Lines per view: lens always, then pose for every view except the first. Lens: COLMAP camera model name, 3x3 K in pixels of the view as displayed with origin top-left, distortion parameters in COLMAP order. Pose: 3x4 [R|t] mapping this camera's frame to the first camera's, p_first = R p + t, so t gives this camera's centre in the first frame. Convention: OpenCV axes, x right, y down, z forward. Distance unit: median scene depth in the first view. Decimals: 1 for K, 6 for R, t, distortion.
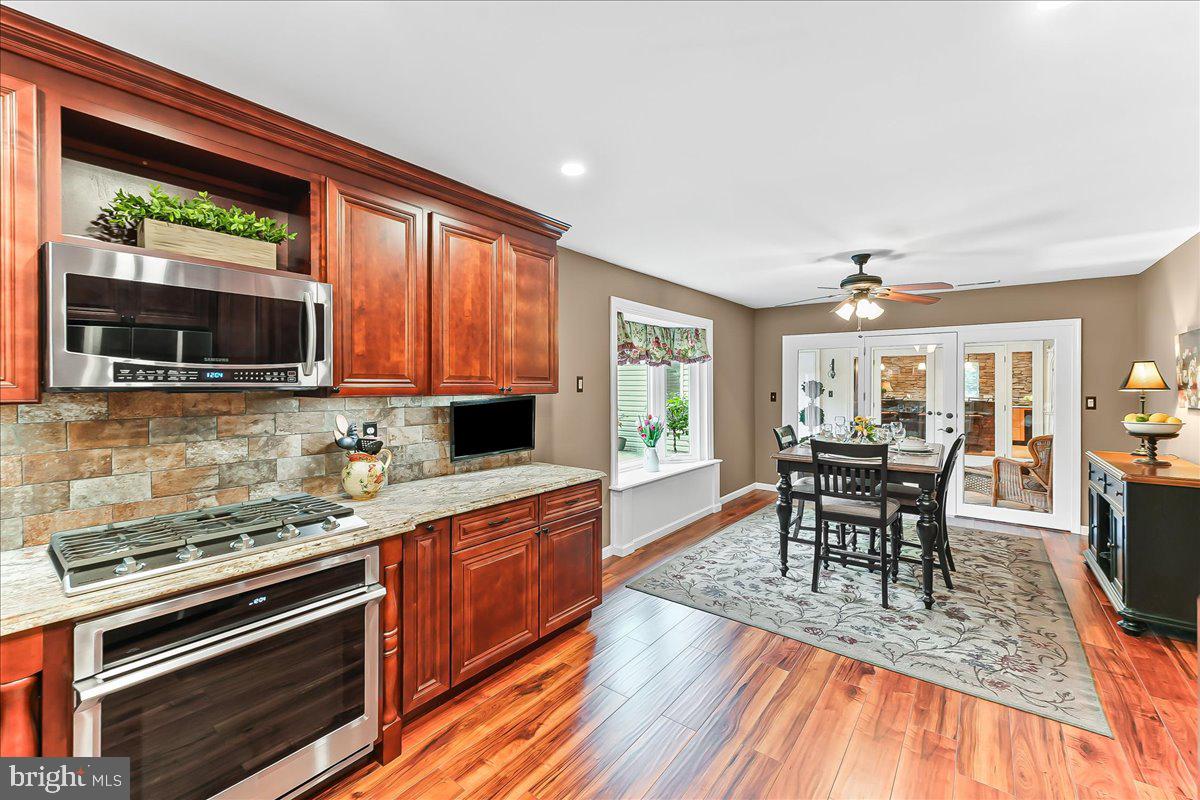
lens RADIAL K [[483.2, 0, 590.7], [0, 483.2, 389.2], [0, 0, 1]] dist [-0.006048, 0.001059]
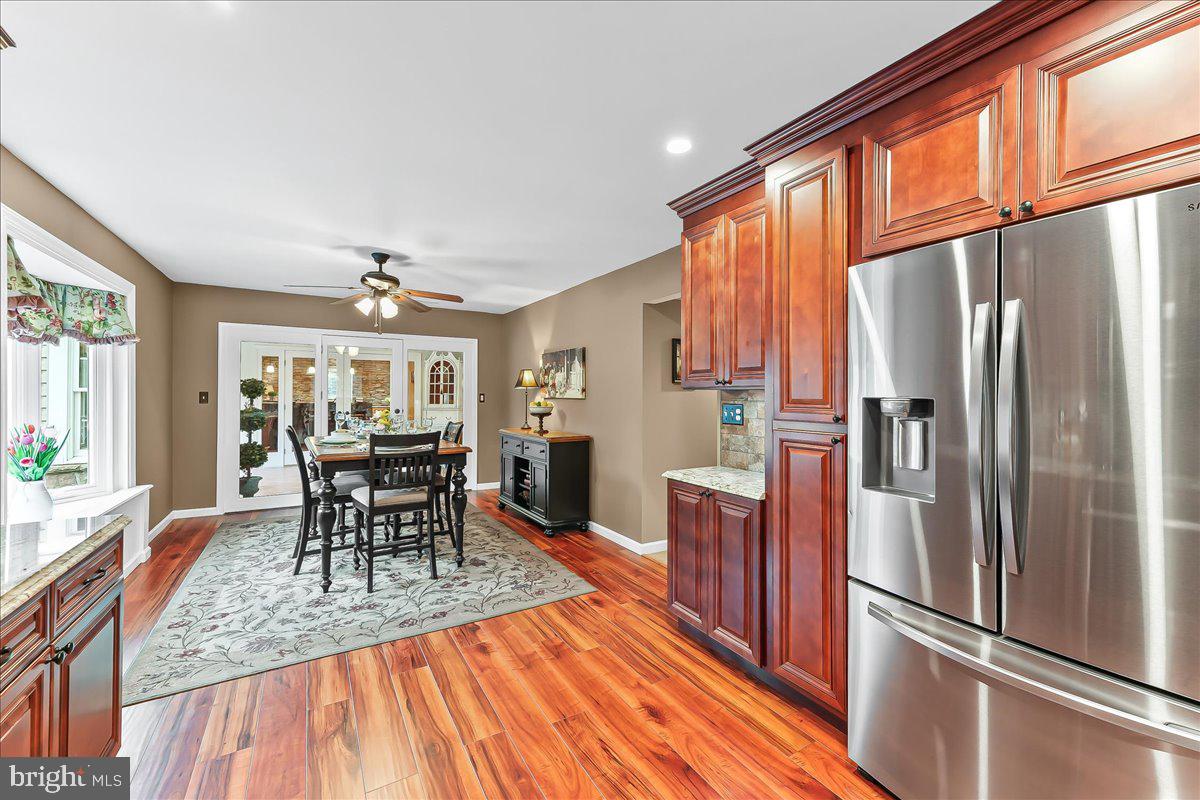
lens RADIAL K [[483.2, 0, 590.3], [0, 483.2, 392.2], [0, 0, 1]] dist [-0.006048, 0.001059]
pose [[0.345504, 0.004367, 0.938407, -0.291467], [0.002547, 0.999981, -0.005591, 0.028026], [-0.938414, 0.004322, 0.345486, 0.258851]]
